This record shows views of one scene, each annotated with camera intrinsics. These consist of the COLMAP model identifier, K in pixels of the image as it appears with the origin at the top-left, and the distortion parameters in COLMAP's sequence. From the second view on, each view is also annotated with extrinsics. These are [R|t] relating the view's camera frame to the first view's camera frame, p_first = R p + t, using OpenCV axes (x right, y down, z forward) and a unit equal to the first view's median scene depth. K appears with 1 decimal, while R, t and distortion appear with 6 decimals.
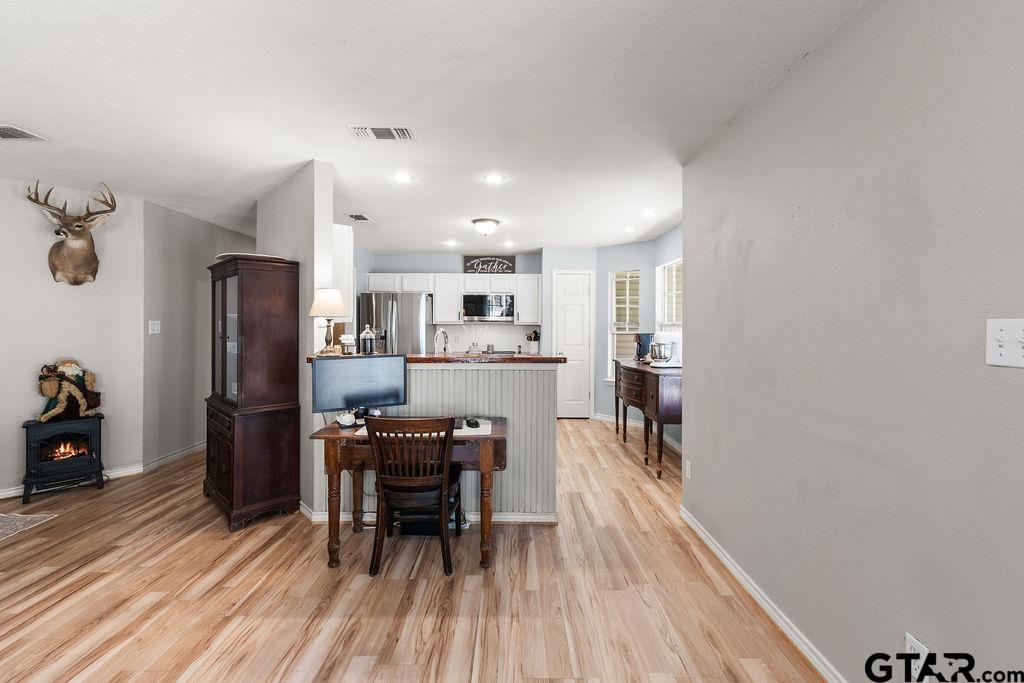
lens RADIAL K [[439.5, 0, 515.2], [0, 439.5, 325.1], [0, 0, 1]] dist [0.002215, 0.001170]
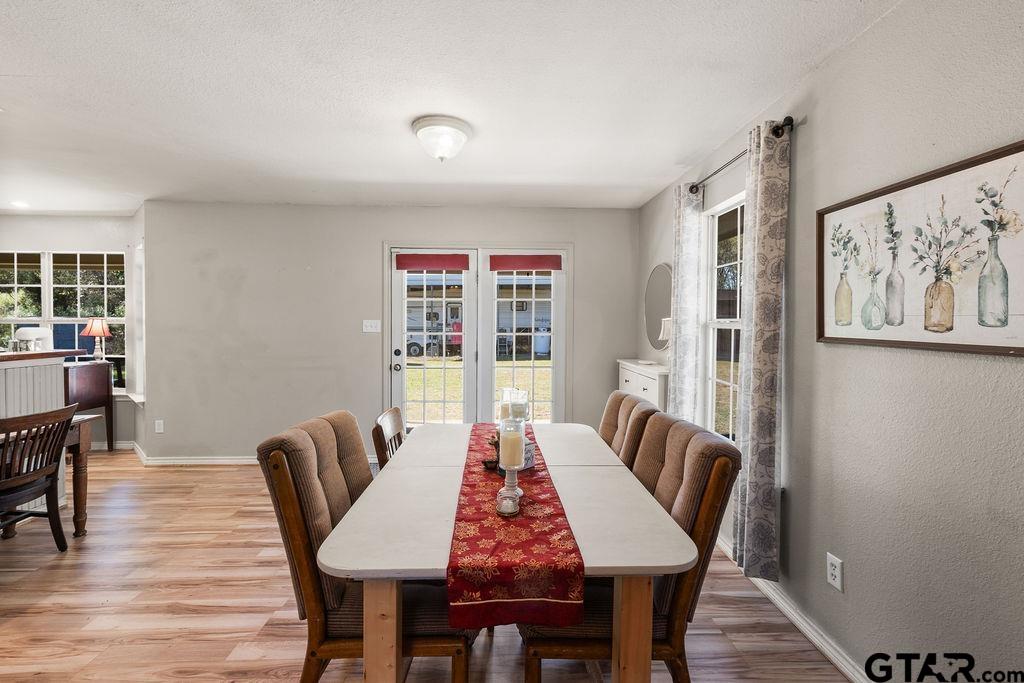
lens RADIAL K [[439.5, 0, 510.7], [0, 439.5, 328.3], [0, 0, 1]] dist [0.002215, 0.001170]
pose [[-0.030429, -0.016000, 0.999409, -1.165190], [-0.005397, 0.999860, 0.015843, -0.004261], [-0.999522, -0.004912, -0.030511, -0.060222]]
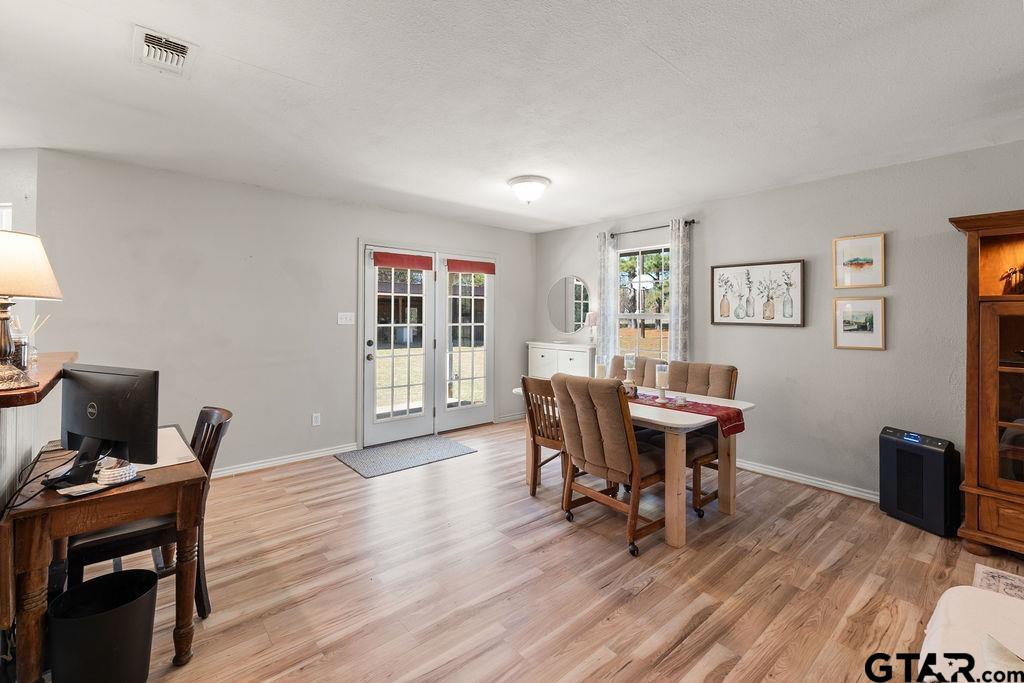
lens RADIAL K [[439.5, 0, 512.4], [0, 439.5, 311.8], [0, 0, 1]] dist [0.002215, 0.001170]
pose [[-0.647352, -0.002017, 0.762189, -1.217274], [-0.007765, 0.999962, -0.003949, -0.007582], [-0.762152, -0.008475, -0.647343, 1.004369]]
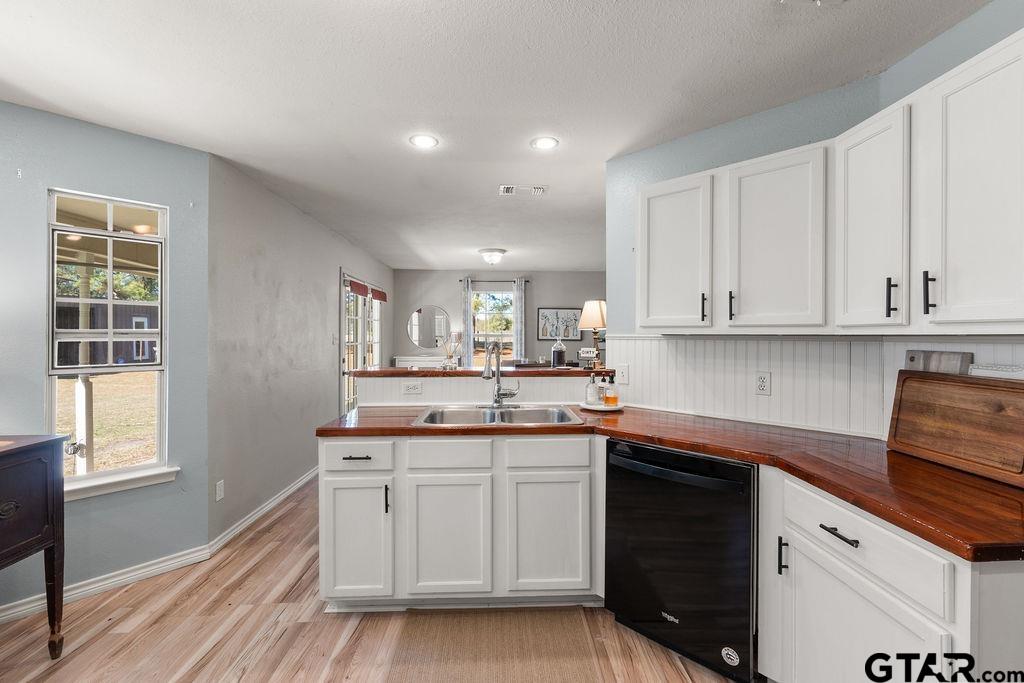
lens RADIAL K [[439.5, 0, 513.9], [0, 439.5, 336.7], [0, 0, 1]] dist [0.002215, 0.001170]
pose [[-0.999561, -0.006217, -0.028955, -0.233379], [-0.006314, 0.999975, 0.003268, -0.005664], [0.028934, 0.003449, -0.999575, 2.257591]]
